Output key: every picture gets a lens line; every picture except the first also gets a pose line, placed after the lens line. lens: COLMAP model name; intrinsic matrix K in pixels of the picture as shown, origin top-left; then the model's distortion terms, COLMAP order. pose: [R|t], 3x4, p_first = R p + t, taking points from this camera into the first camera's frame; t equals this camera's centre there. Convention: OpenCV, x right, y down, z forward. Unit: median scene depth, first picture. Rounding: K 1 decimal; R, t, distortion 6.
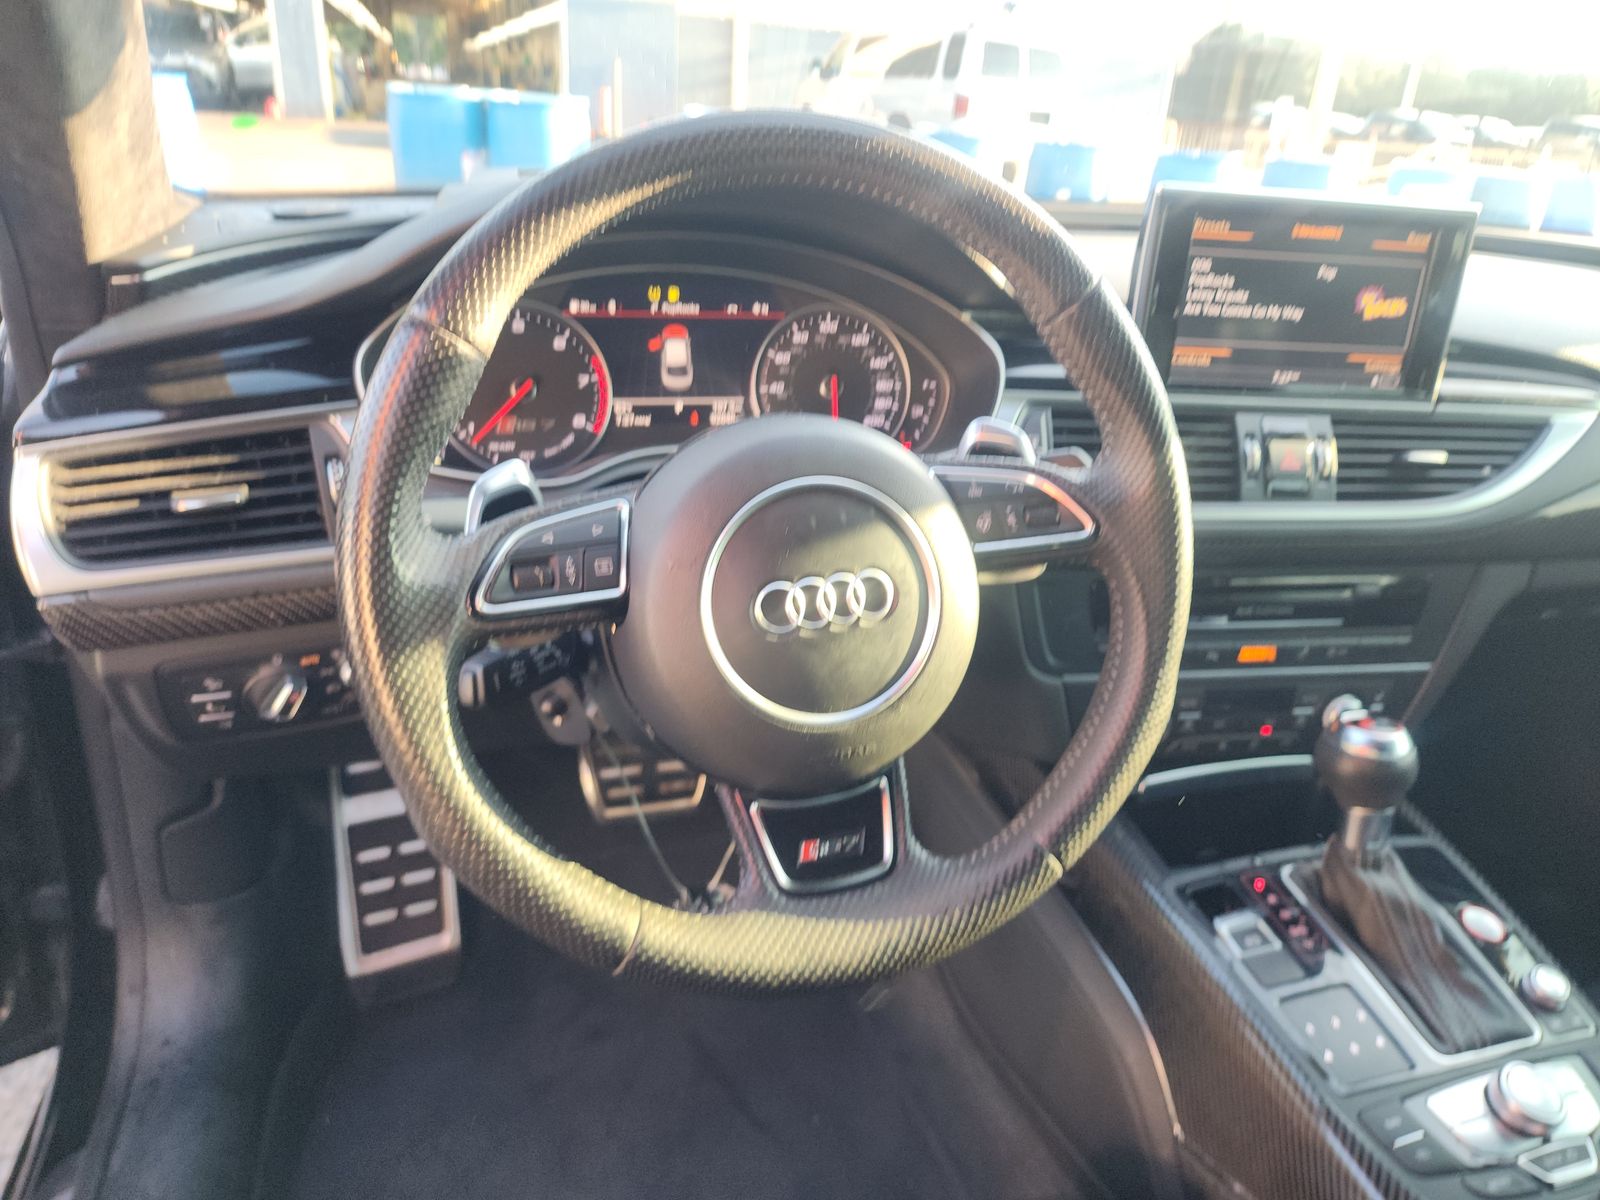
lens RADIAL K [[1093.9, 0, 799.7], [0, 1093.9, 611.2], [0, 0, 1]] dist [0.006111, -0.002877]
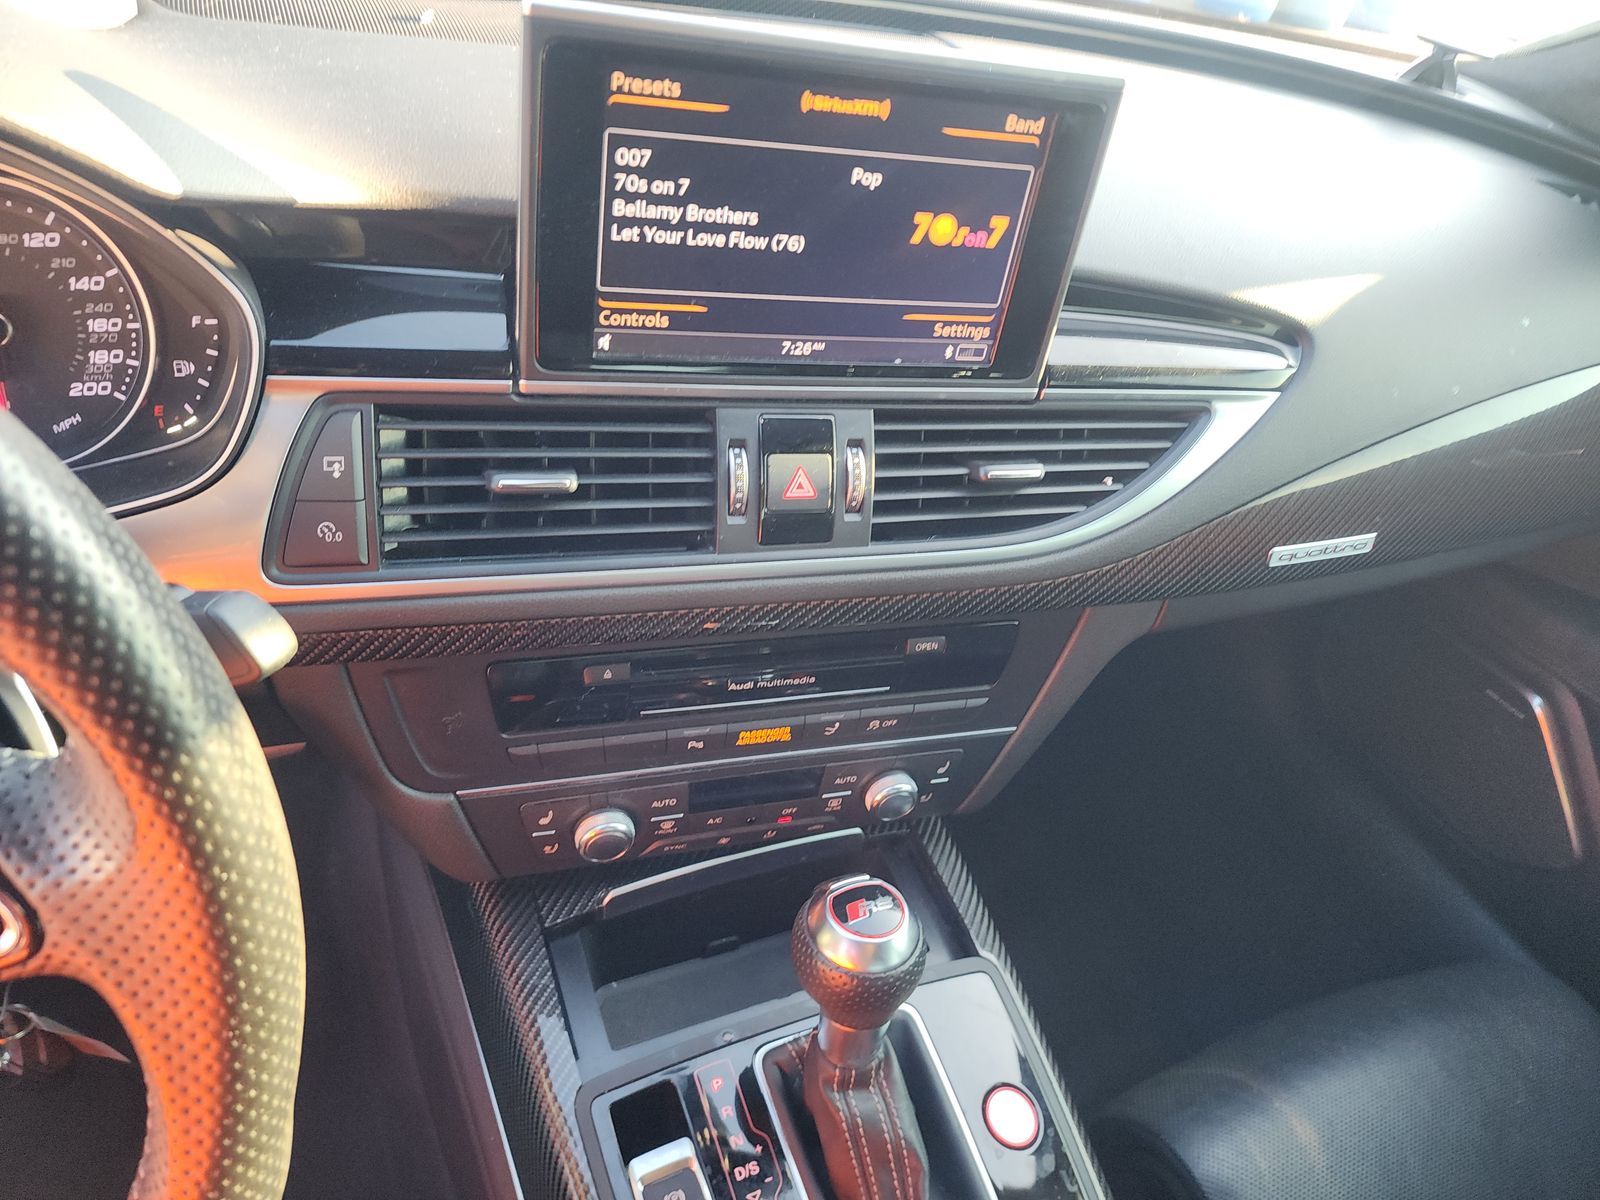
lens RADIAL K [[1093.9, 0, 790.8], [0, 1093.9, 592.6], [0, 0, 1]] dist [0.006111, -0.002877]
pose [[0.987859, 0.008373, 0.155127, 0.346348], [-0.045444, 0.970444, 0.237010, -0.226479], [-0.148557, -0.241182, 0.959042, 0.379430]]
